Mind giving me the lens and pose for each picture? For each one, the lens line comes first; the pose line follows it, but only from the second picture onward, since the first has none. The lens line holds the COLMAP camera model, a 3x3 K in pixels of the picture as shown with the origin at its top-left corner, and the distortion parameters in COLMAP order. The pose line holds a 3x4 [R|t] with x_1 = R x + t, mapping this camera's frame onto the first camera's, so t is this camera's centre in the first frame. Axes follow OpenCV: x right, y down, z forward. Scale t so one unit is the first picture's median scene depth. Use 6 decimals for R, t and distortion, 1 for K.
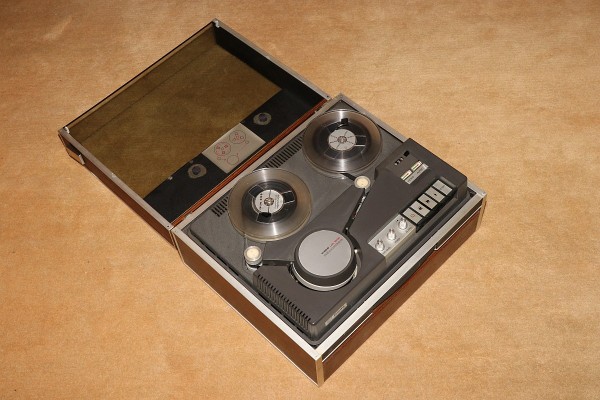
lens RADIAL K [[775.4, 0, 300.0], [0, 775.4, 200.0], [0, 0, 1]] dist [0.023351, -0.011842]
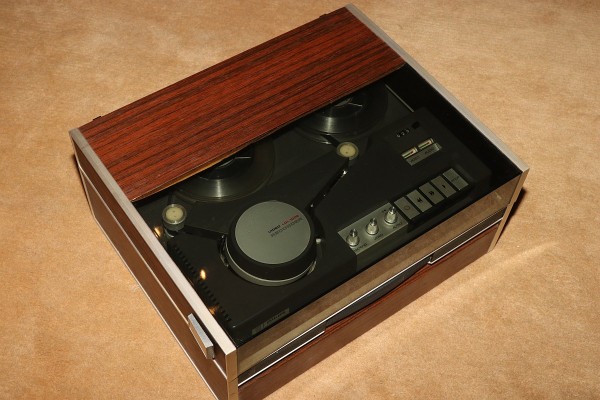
lens RADIAL K [[779.7, 0, 300.0], [0, 779.7, 200.0], [0, 0, 1]] dist [-0.011691, 0.054175]
pose [[0.980599, 0.195536, -0.013844, 0.053176], [-0.195866, 0.980204, -0.028933, 0.049221], [0.007913, 0.031083, 0.999485, 0.263222]]
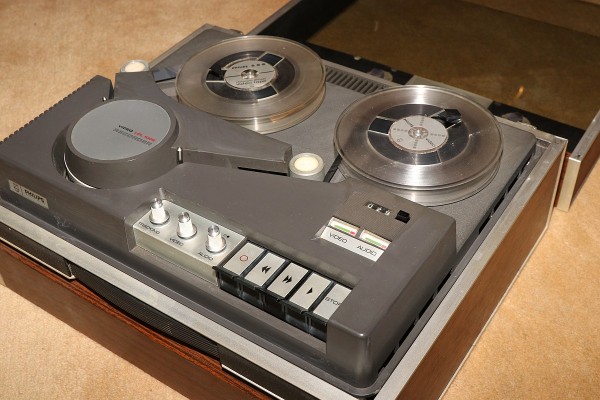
lens RADIAL K [[775.4, 0, 300.0], [0, 775.4, 200.0], [0, 0, 1]] dist [0.023351, -0.011842]
pose [[0.190093, 0.702270, -0.686063, 0.397055], [-0.793172, 0.521671, 0.314224, -0.148067], [0.578569, 0.484434, 0.656187, 0.663296]]
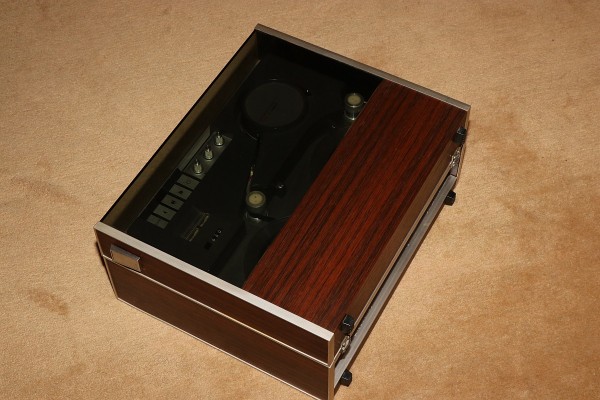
lens RADIAL K [[1019.3, 0, 300.0], [0, 1019.3, 200.0], [0, 0, 1]] dist [-0.019521, -0.047774]
pose [[-0.958059, 0.269336, -0.097884, 0.132270], [-0.187661, -0.331505, 0.924601, -0.949216], [0.216579, 0.904192, 0.368145, 0.593037]]
